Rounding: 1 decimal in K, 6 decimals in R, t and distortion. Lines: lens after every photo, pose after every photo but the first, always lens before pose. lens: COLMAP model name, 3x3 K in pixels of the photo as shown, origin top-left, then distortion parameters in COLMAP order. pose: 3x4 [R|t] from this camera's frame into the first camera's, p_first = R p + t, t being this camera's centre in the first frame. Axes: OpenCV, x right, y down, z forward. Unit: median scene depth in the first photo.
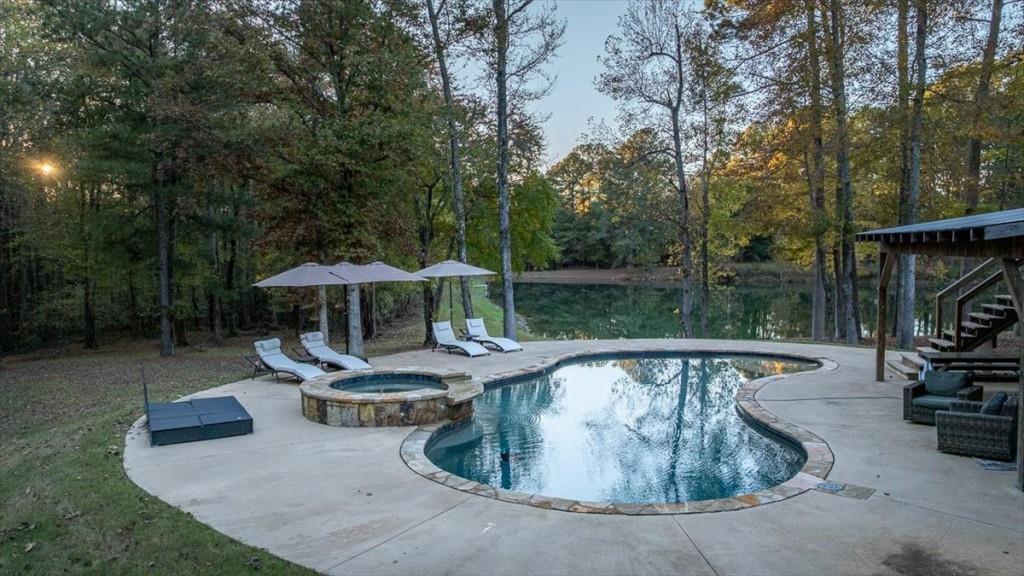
lens RADIAL K [[732.2, 0, 514.5], [0, 732.2, 288.8], [0, 0, 1]] dist [-0.024107, 0.012556]
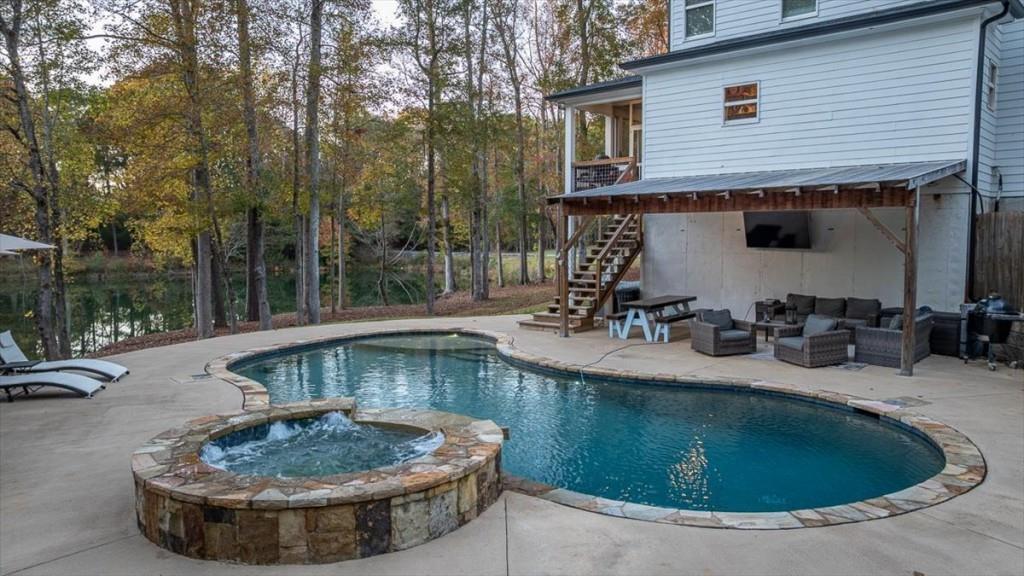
lens RADIAL K [[732.2, 0, 510.4], [0, 732.2, 288.3], [0, 0, 1]] dist [-0.024107, 0.012556]
pose [[0.465594, -0.056804, 0.883173, -0.069916], [0.055373, 0.997853, 0.034989, 0.002014], [-0.883264, 0.032613, 0.467740, 0.084858]]
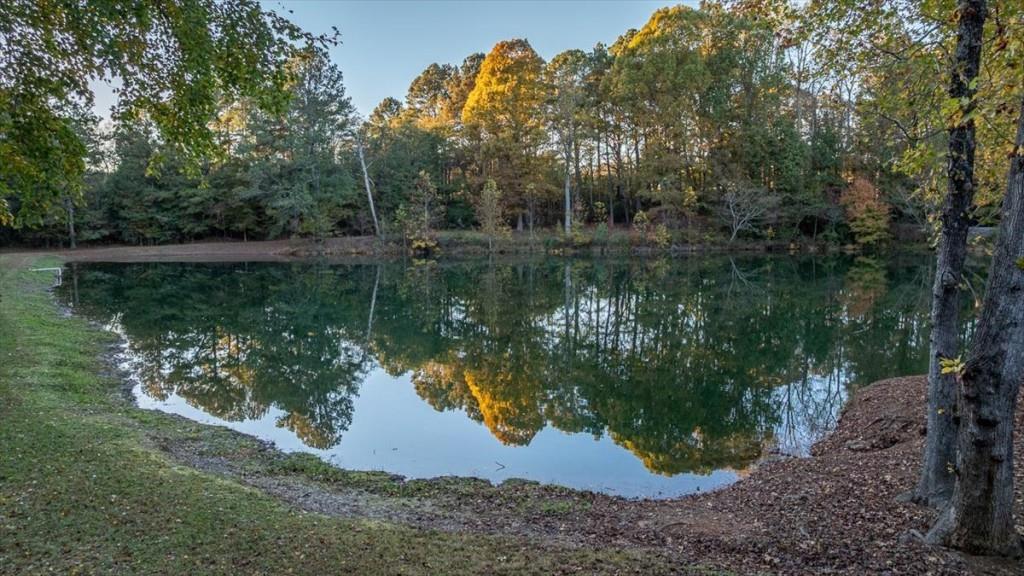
lens RADIAL K [[732.2, 0, 516.7], [0, 732.2, 289.7], [0, 0, 1]] dist [-0.024107, 0.012556]
pose [[0.881439, -0.044451, 0.470202, 0.008167], [0.028355, 0.998746, 0.041264, -0.001276], [-0.471446, -0.023039, 0.881594, 0.257914]]
